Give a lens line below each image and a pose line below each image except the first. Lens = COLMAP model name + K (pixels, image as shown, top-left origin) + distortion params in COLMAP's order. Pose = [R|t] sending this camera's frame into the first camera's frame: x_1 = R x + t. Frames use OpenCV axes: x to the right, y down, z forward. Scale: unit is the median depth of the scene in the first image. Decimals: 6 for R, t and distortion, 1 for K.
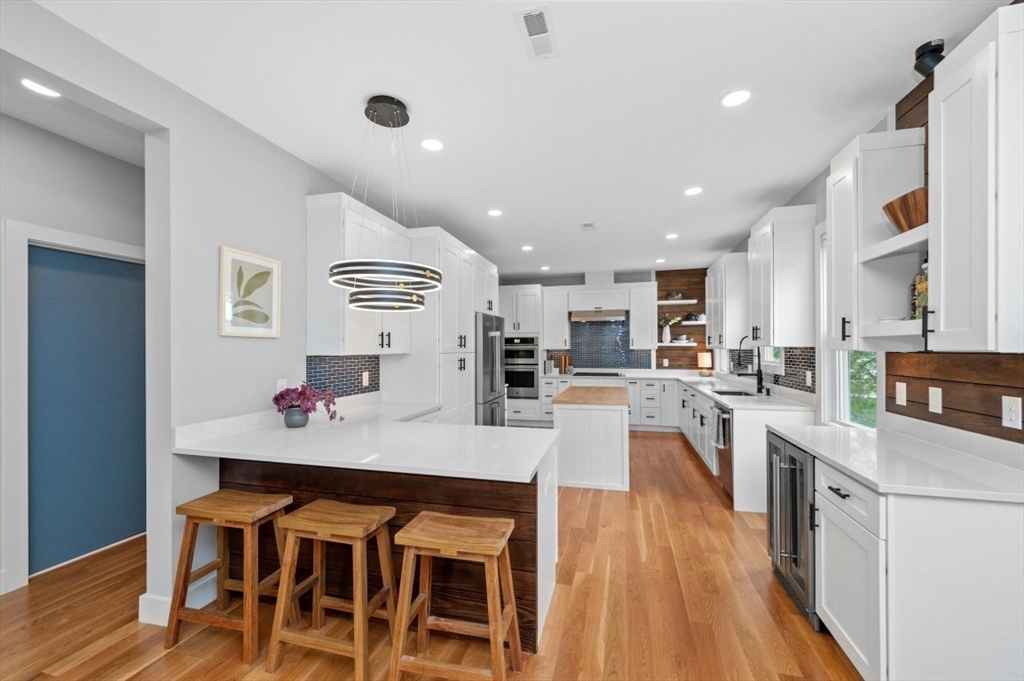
lens RADIAL K [[406.0, 0, 512.1], [0, 406.0, 343.1], [0, 0, 1]] dist [-0.000554, -0.000131]
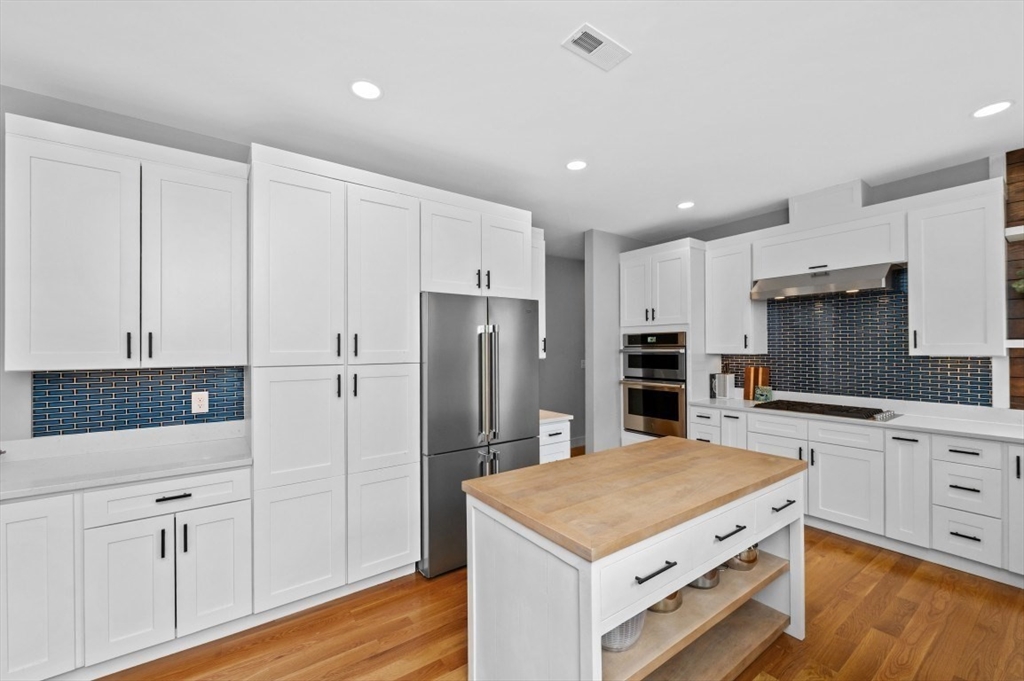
lens RADIAL K [[413.3, 0, 512.3], [0, 413.3, 344.7], [0, 0, 1]] dist [-0.000593, -0.000271]
pose [[0.775747, -0.004662, -0.631027, 0.244636], [0.009611, 0.999944, 0.004429, -0.002212], [0.630971, -0.009501, 0.775748, 0.416439]]
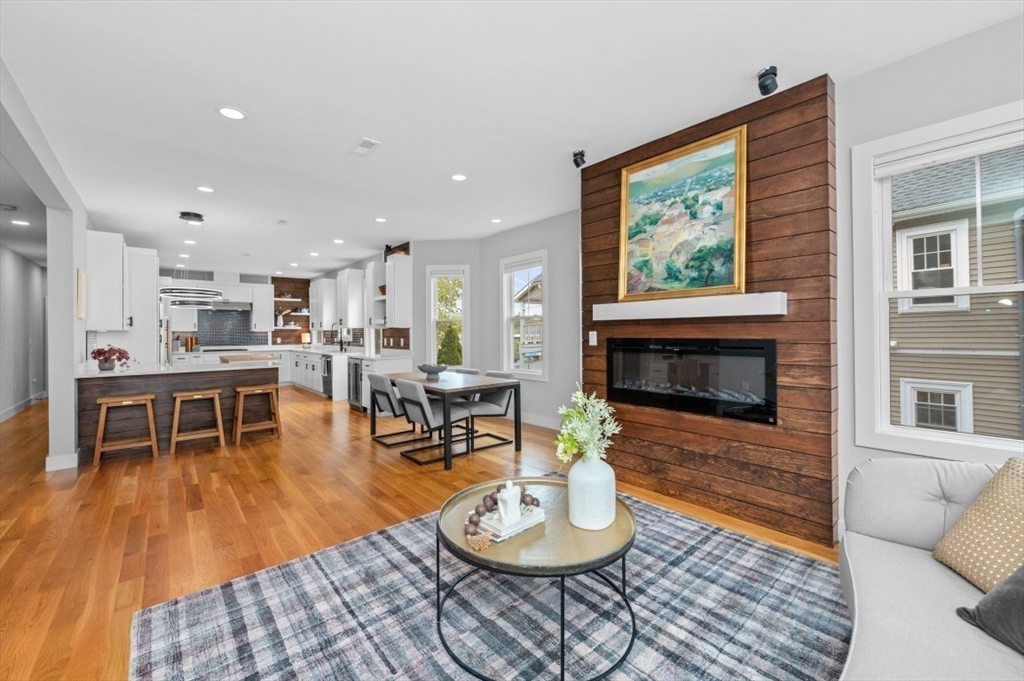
lens RADIAL K [[407.9, 0, 510.4], [0, 407.9, 330.6], [0, 0, 1]] dist [-0.001235, -0.000147]
pose [[0.564737, 0.002454, 0.825267, -0.371403], [-0.004332, 0.999991, -0.000008, 0.009674], [-0.825260, -0.003571, 0.564742, -0.529519]]
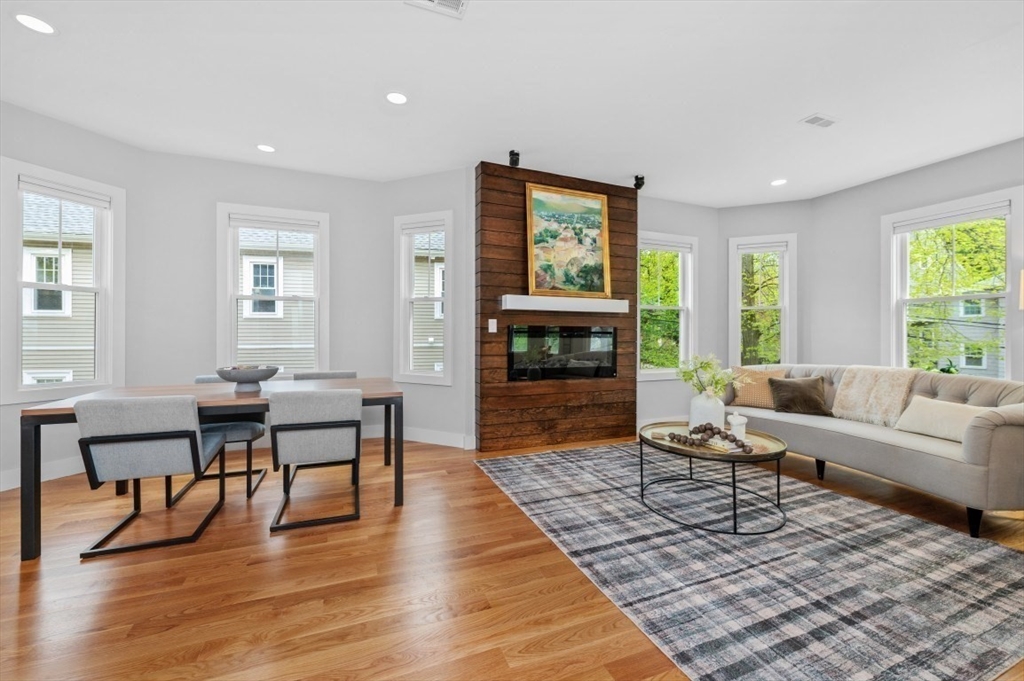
lens RADIAL K [[406.3, 0, 509.9], [0, 406.3, 335.6], [0, 0, 1]] dist [-0.001431, -0.000283]
pose [[-0.602817, -0.000749, 0.797879, -0.338292], [-0.013030, 0.999875, -0.008906, 0.037072], [-0.797773, -0.015766, -0.602751, -0.009231]]
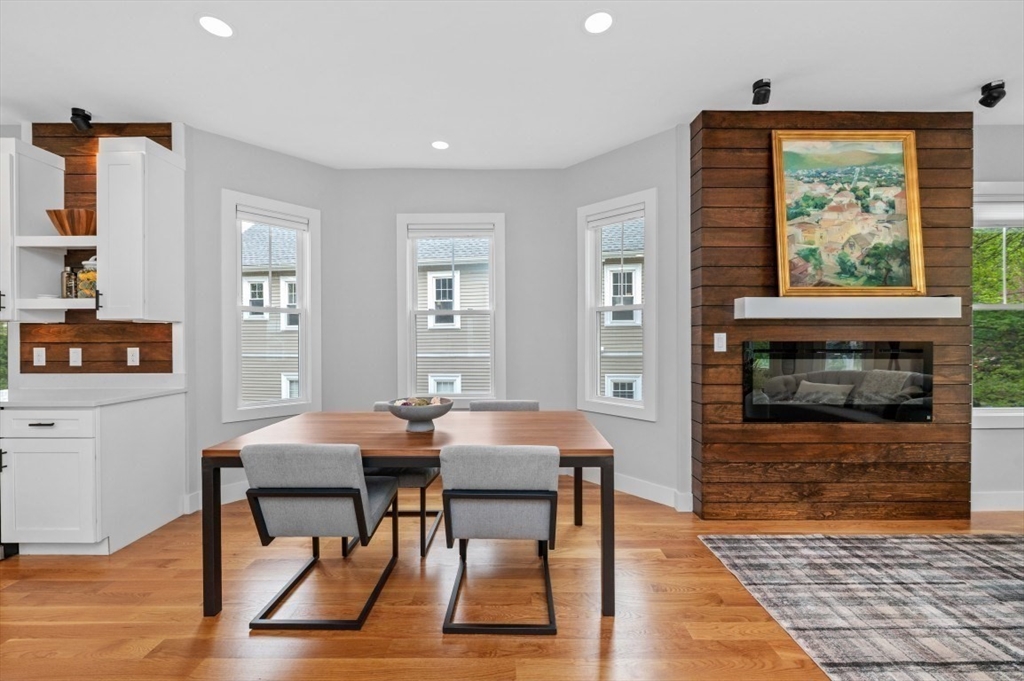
lens RADIAL K [[406.0, 0, 512.1], [0, 406.0, 343.1], [0, 0, 1]] dist [-0.000554, -0.000131]
pose [[-0.261294, -0.004005, 0.965251, -0.206411], [-0.009763, 0.999951, 0.001506, 0.021113], [-0.965210, -0.009030, -0.261320, -0.029499]]
